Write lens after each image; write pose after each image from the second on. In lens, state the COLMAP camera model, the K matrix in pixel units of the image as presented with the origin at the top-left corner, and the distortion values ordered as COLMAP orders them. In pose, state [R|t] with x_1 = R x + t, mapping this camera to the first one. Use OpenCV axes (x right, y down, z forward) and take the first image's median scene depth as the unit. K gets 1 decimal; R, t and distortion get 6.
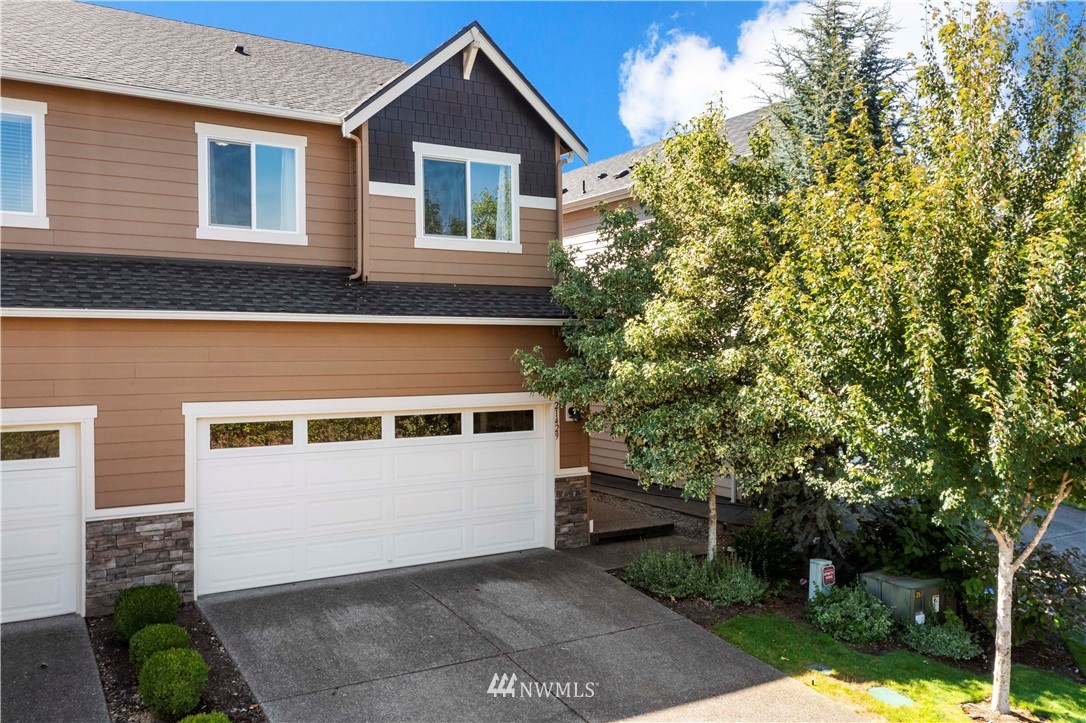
lens RADIAL K [[871.1, 0, 540.5], [0, 871.1, 360.2], [0, 0, 1]] dist [0.006246, 0.005383]
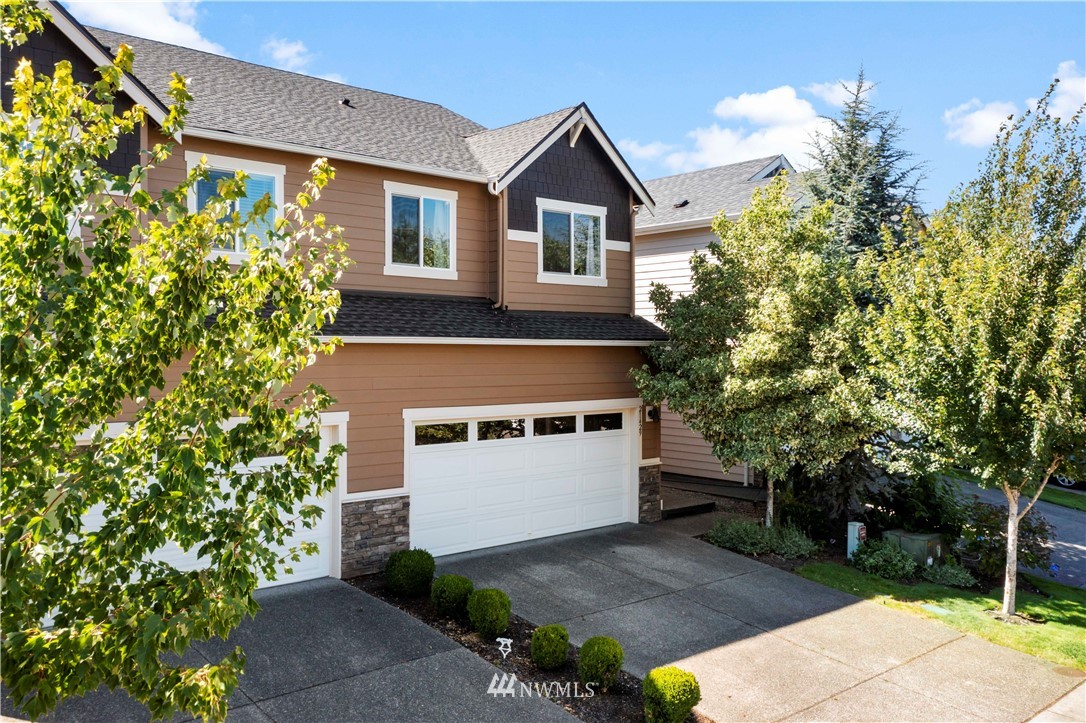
lens RADIAL K [[871.1, 0, 545.7], [0, 871.1, 361.6], [0, 0, 1]] dist [0.006246, 0.005383]
pose [[0.984951, 0.006025, 0.172730, -0.412094], [-0.006259, 0.999980, 0.000806, -0.021296], [-0.172722, -0.001874, 0.984969, -0.269253]]
